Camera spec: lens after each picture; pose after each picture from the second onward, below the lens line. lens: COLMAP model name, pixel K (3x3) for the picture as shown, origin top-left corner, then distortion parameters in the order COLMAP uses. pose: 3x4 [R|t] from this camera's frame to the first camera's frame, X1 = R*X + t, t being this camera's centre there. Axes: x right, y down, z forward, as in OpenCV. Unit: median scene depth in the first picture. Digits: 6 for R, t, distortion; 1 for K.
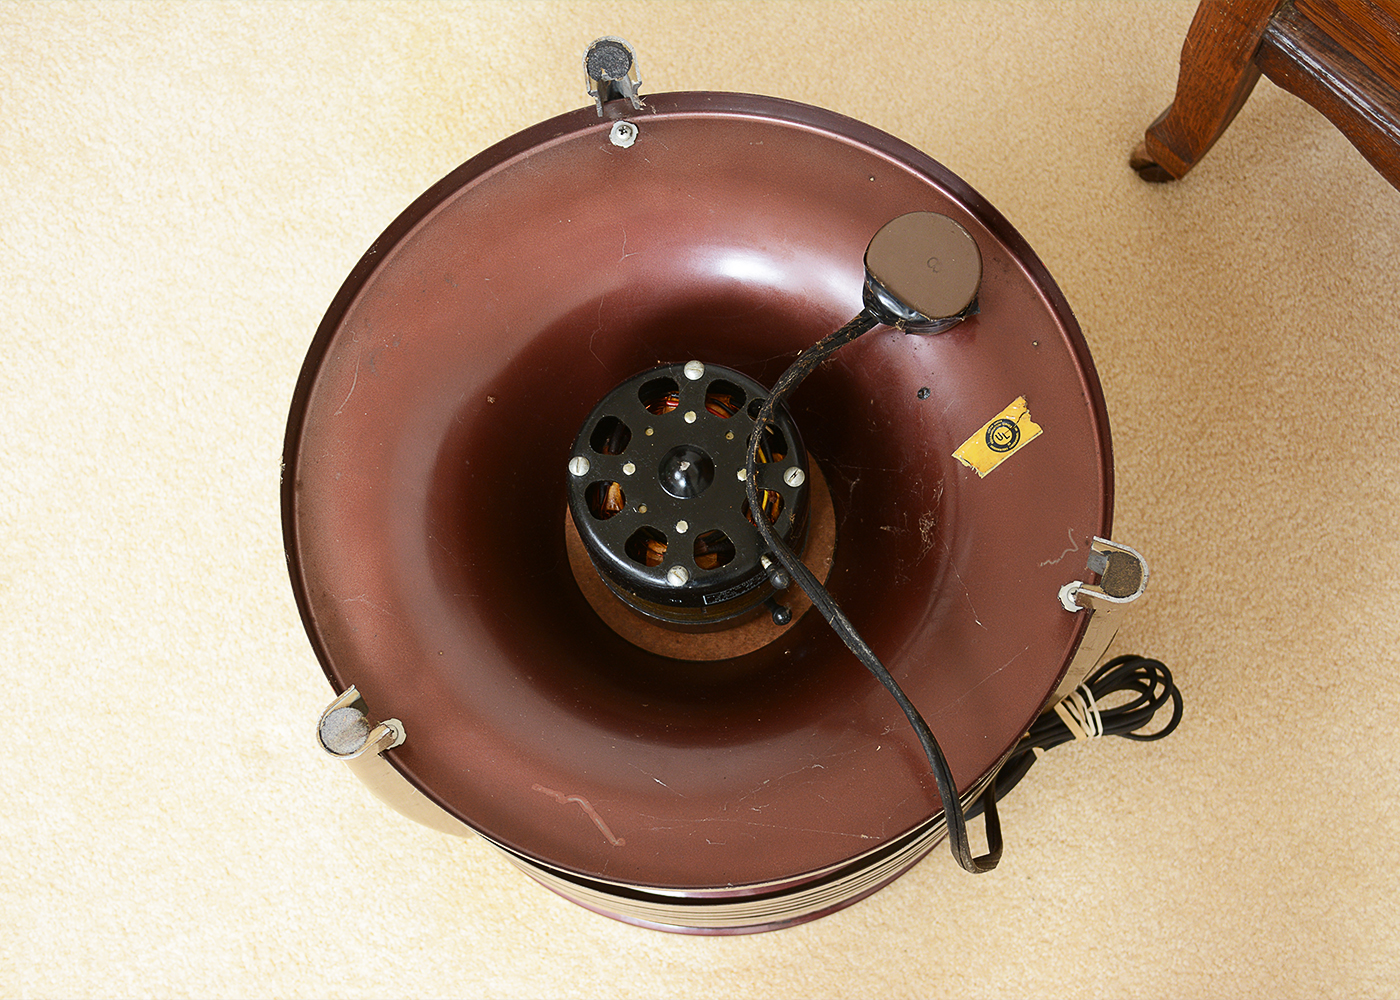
lens RADIAL K [[1848.8, 0, 697.0], [0, 1848.8, 497.0], [0, 0, 1]] dist [-0.008629, 0.000000]
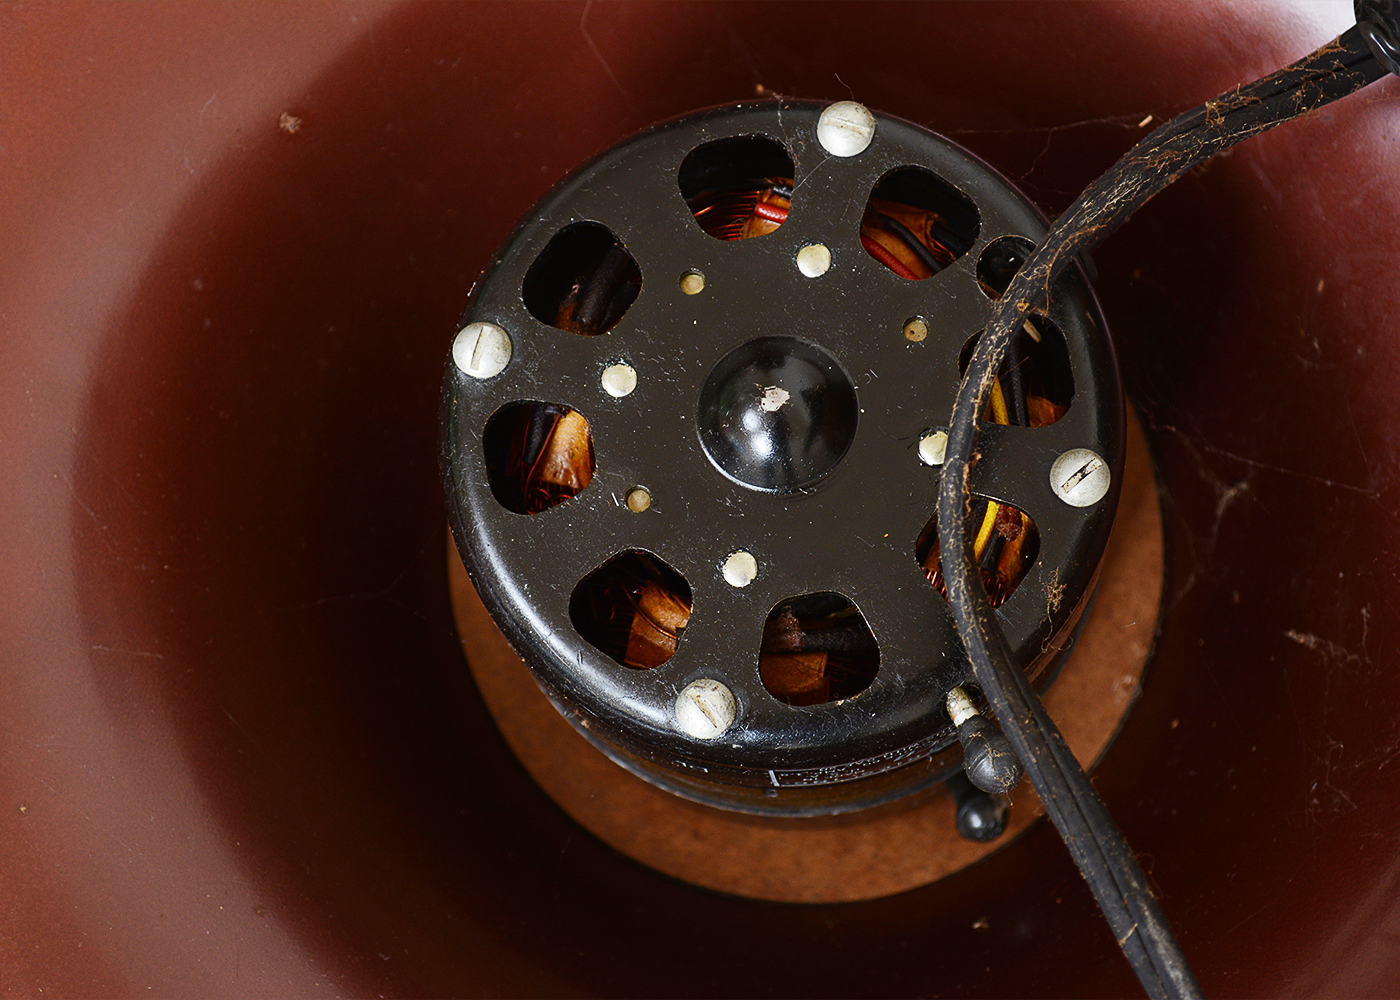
lens RADIAL K [[3007.0, 0, 704.0], [0, 3007.0, 503.6], [0, 0, 1]] dist [0.062010, 0.000000]
pose [[0.986696, 0.156385, -0.044432, 0.008490], [-0.152895, 0.985517, 0.073341, -0.036485], [0.055258, -0.065571, 0.996317, 0.424978]]
